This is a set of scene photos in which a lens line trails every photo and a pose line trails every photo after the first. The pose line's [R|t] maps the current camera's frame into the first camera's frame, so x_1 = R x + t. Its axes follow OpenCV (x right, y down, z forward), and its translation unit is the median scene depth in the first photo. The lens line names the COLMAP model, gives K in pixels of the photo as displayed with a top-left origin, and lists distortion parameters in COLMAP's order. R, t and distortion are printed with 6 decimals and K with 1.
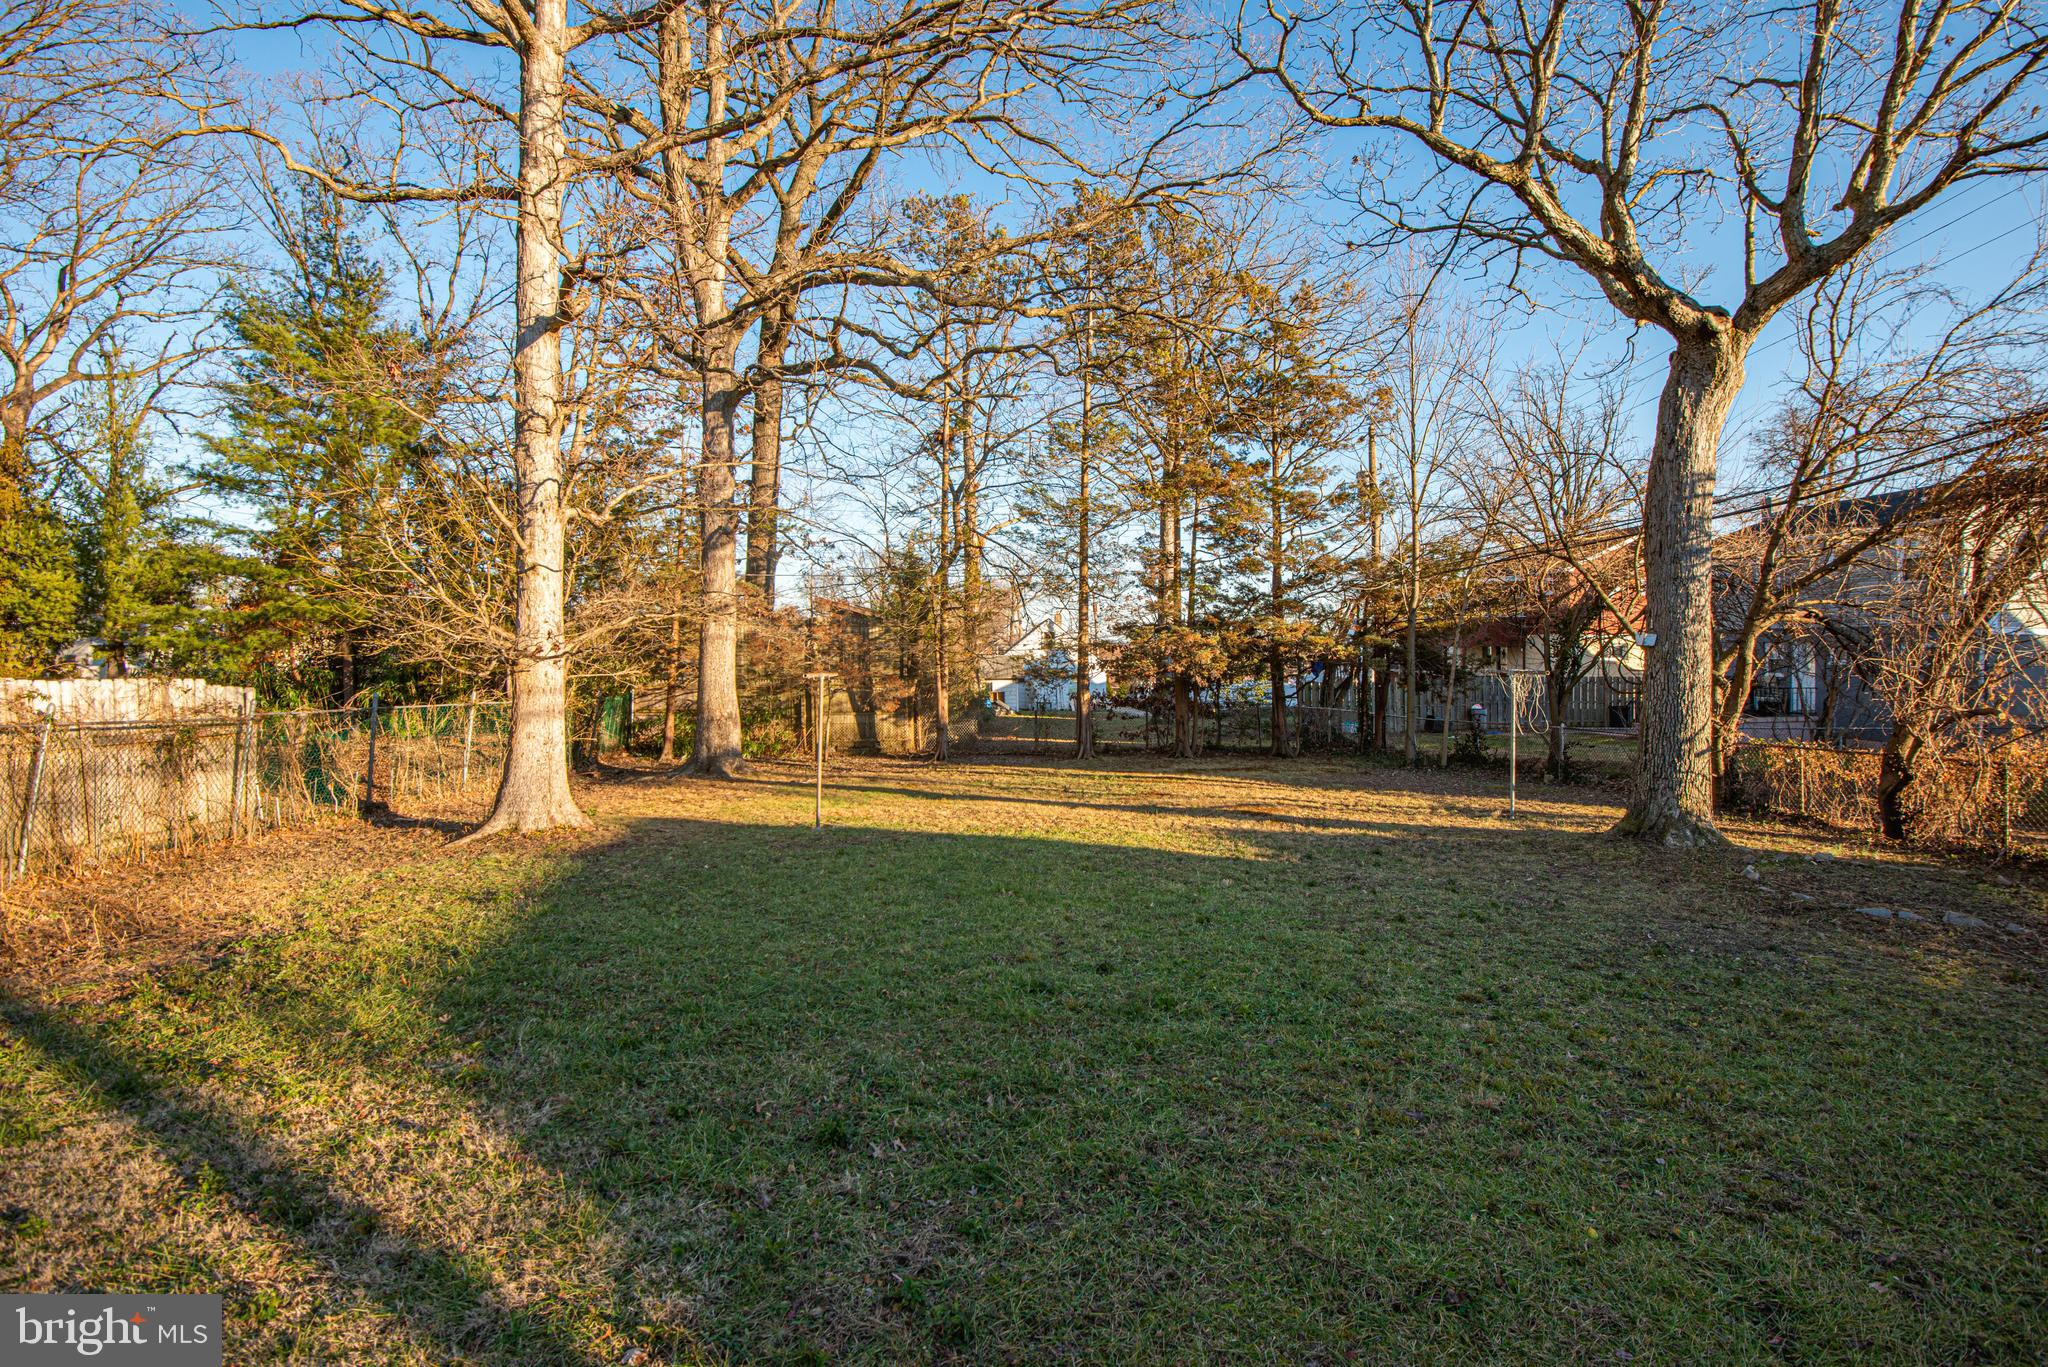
lens RADIAL K [[932.6, 0, 1022.9], [0, 932.6, 657.2], [0, 0, 1]] dist [-0.044805, 0.000064]
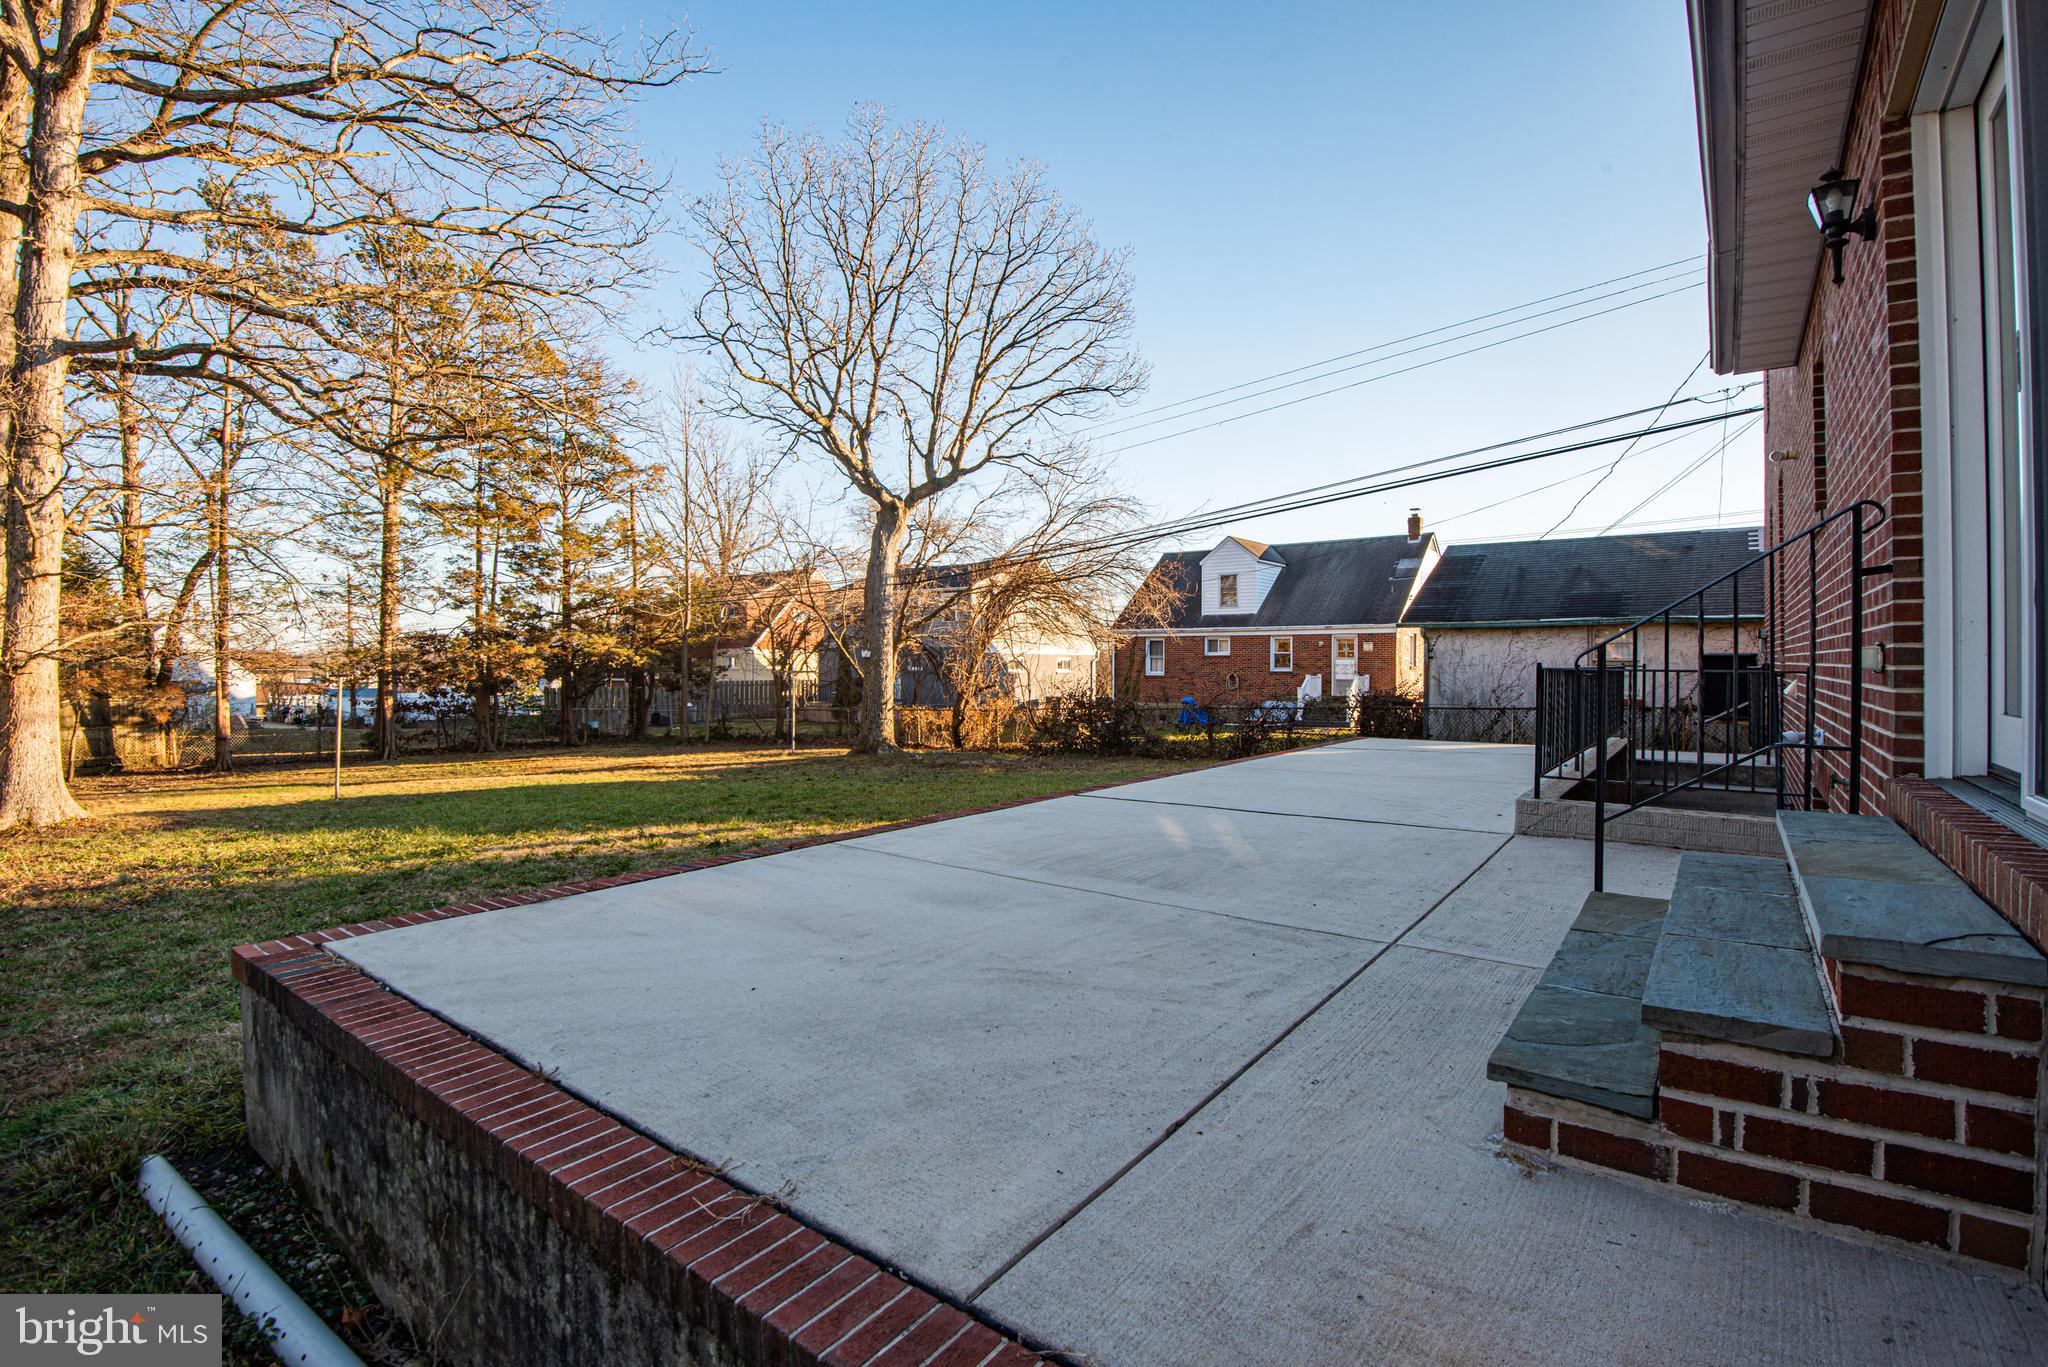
lens RADIAL K [[932.6, 0, 1022.9], [0, 932.6, 657.2], [0, 0, 1]] dist [-0.044805, 0.000064]
pose [[0.633136, 0.005368, 0.774022, -0.678901], [0.003056, 0.999951, -0.009434, 0.007324], [-0.774035, 0.008339, 0.633088, -0.556120]]
